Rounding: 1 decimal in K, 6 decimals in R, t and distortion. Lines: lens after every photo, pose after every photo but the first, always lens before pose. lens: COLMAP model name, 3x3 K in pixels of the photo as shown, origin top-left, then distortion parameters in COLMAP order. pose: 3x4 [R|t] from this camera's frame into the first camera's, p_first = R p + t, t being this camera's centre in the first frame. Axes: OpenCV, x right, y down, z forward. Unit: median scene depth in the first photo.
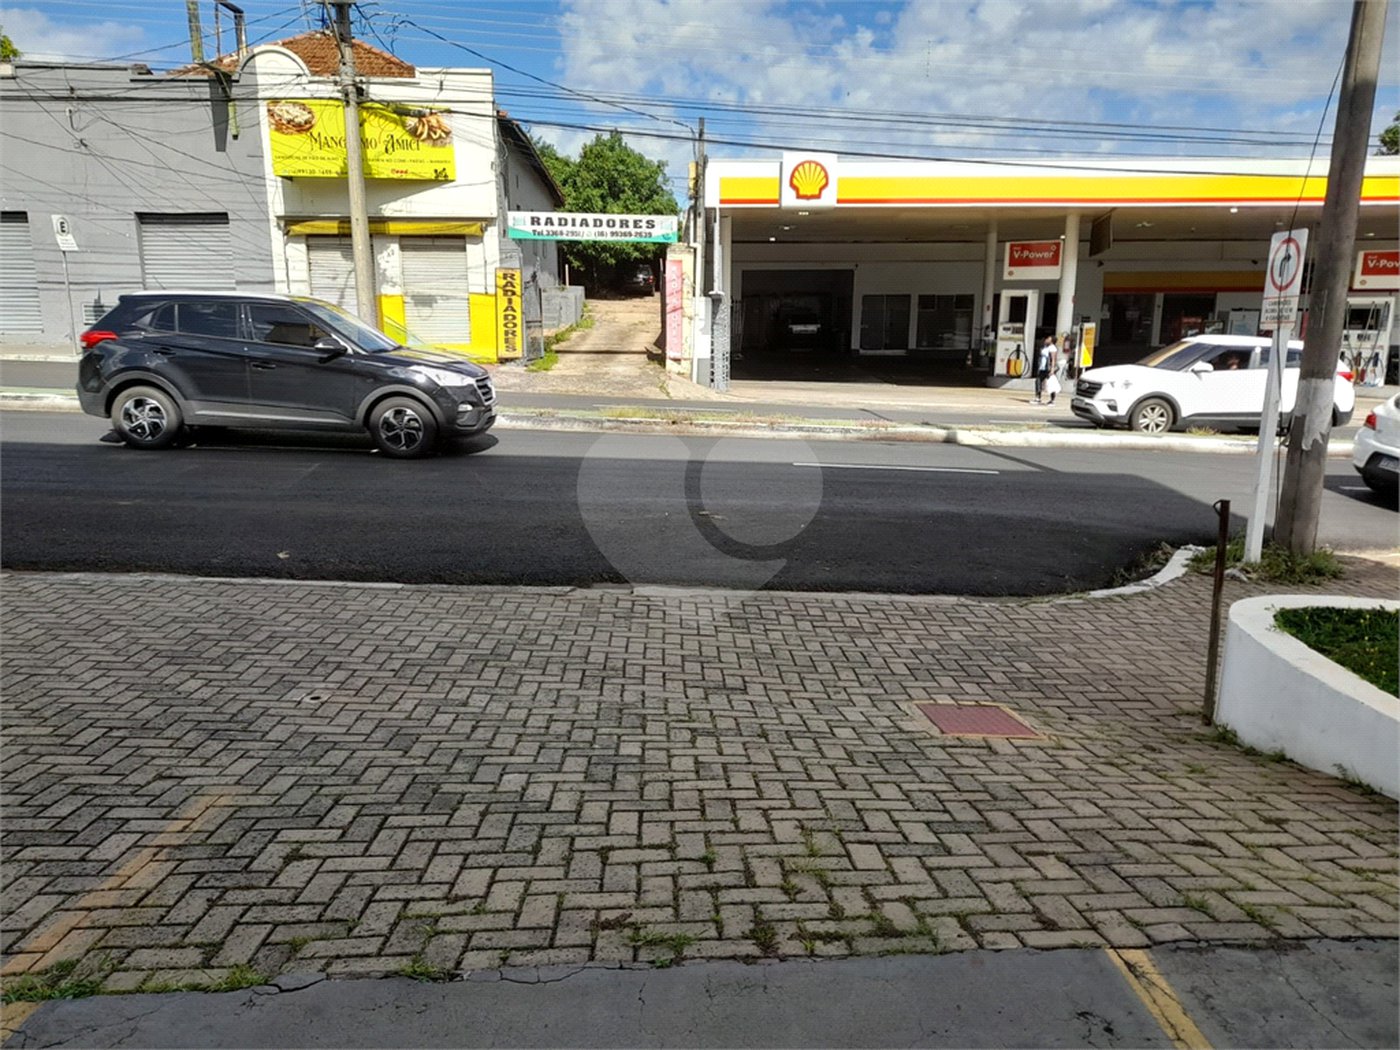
lens RADIAL K [[1032.9, 0, 650.4], [0, 1032.9, 532.0], [0, 0, 1]] dist [0.047342, -0.038364]
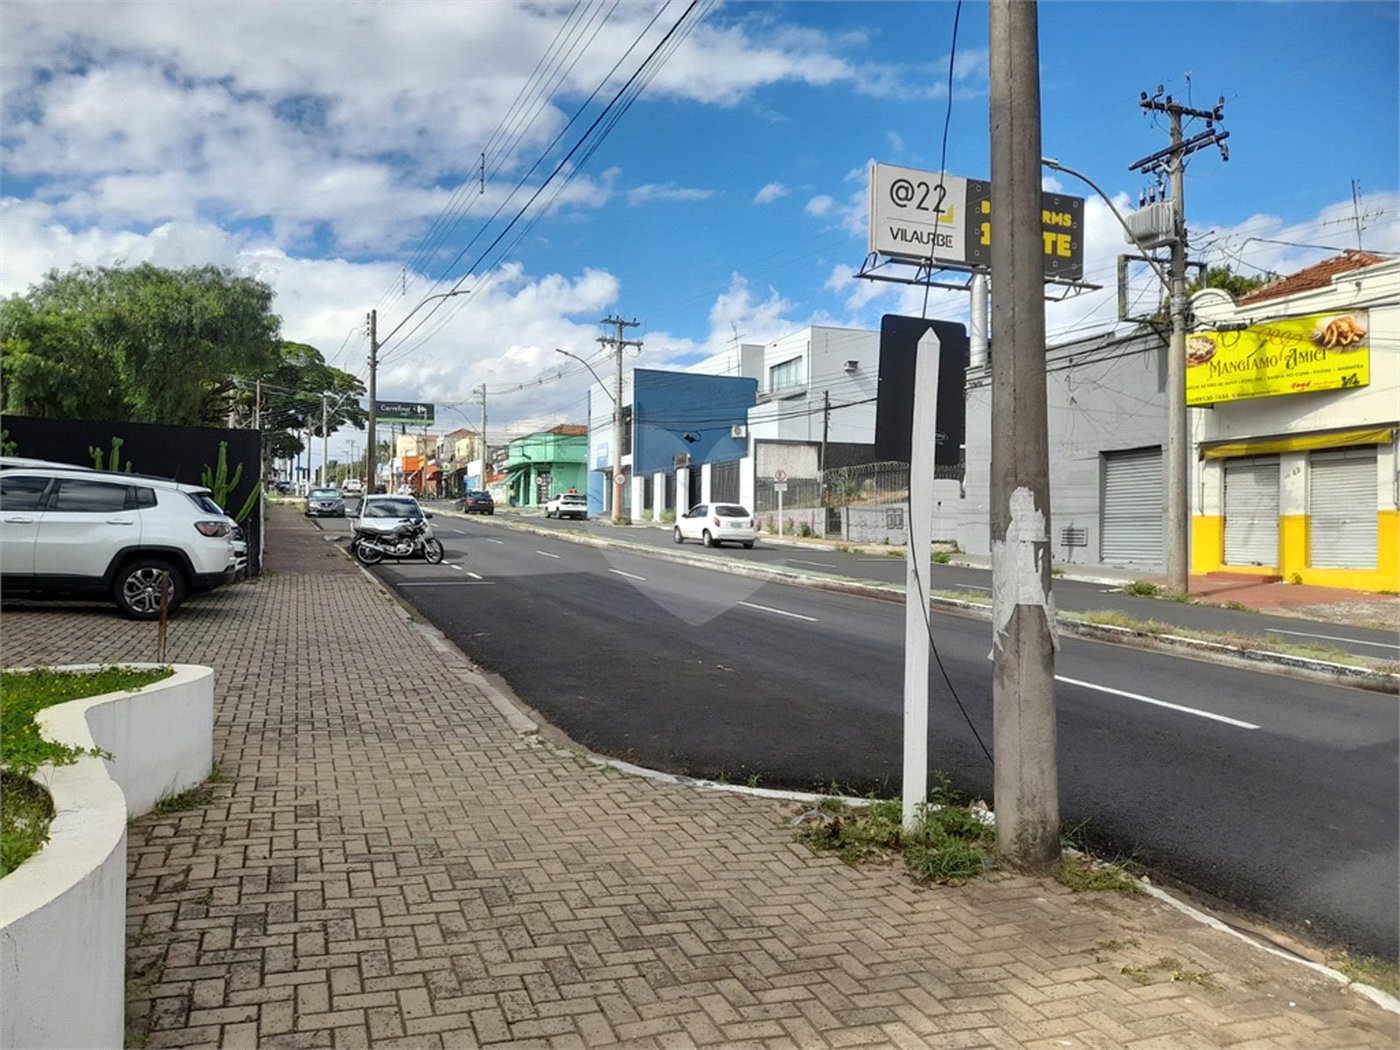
lens RADIAL K [[1032.9, 0, 702.5], [0, 1032.9, 521.3], [0, 0, 1]] dist [0.047342, -0.038364]
pose [[0.337386, -0.014721, -0.941251, 0.450980], [-0.221766, 0.970493, -0.094669, -0.022982], [0.914872, 0.240678, 0.324166, 0.241418]]
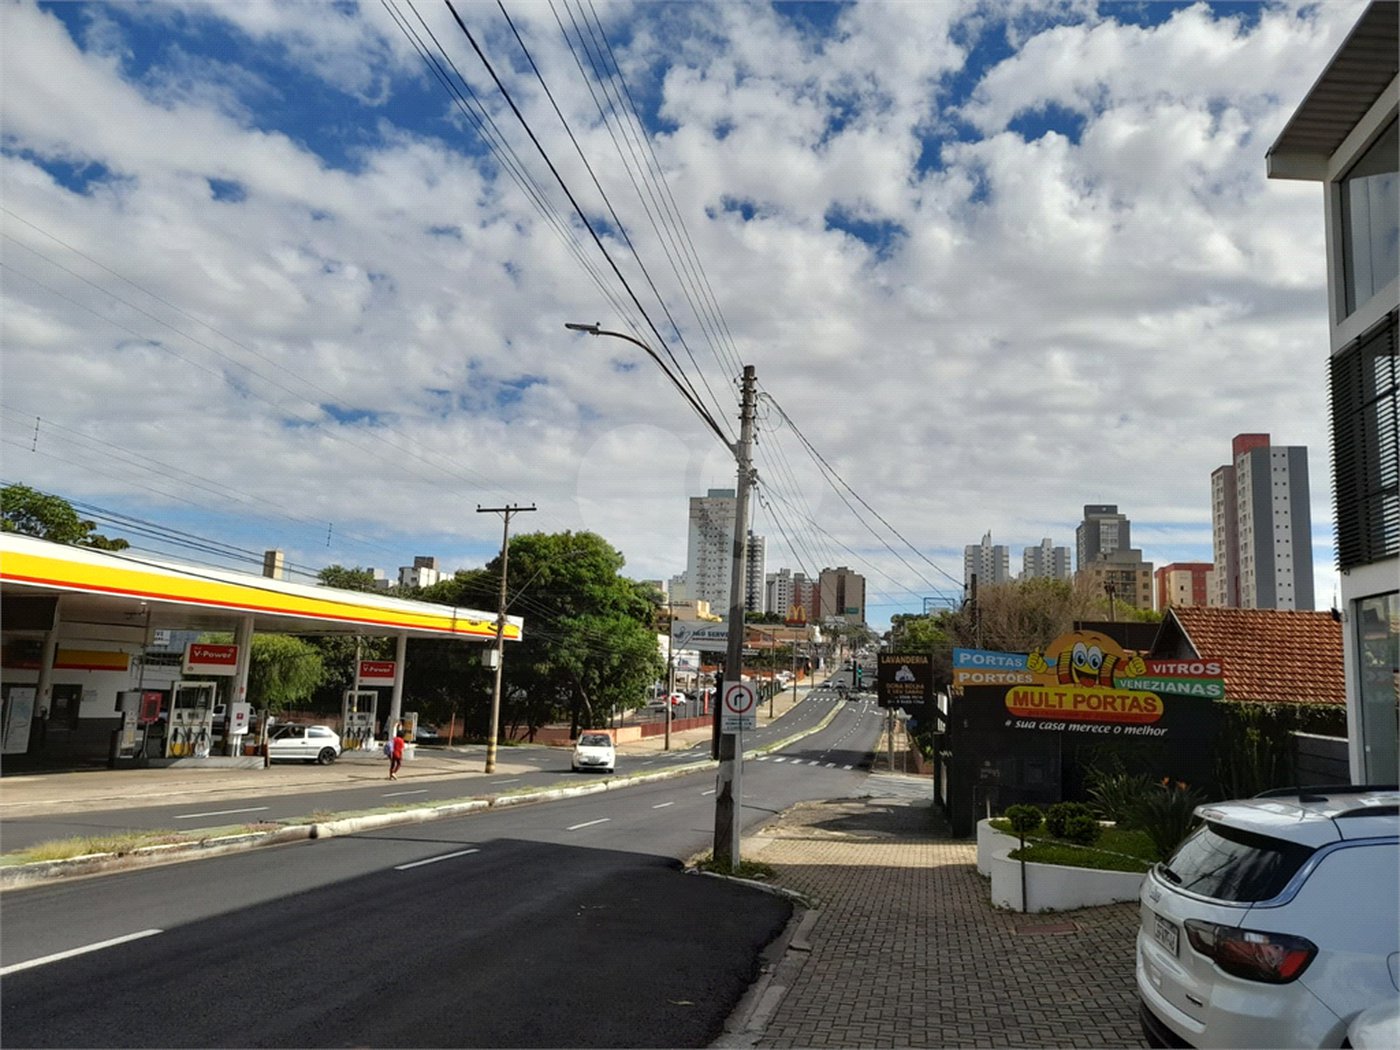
lens RADIAL K [[1032.9, 0, 714.0], [0, 1032.9, 564.7], [0, 0, 1]] dist [0.047342, -0.038364]
pose [[0.257201, 0.122954, 0.958504, -0.437953], [0.173464, 0.969888, -0.170961, -0.067746], [-0.950662, 0.210237, 0.228128, 0.199983]]
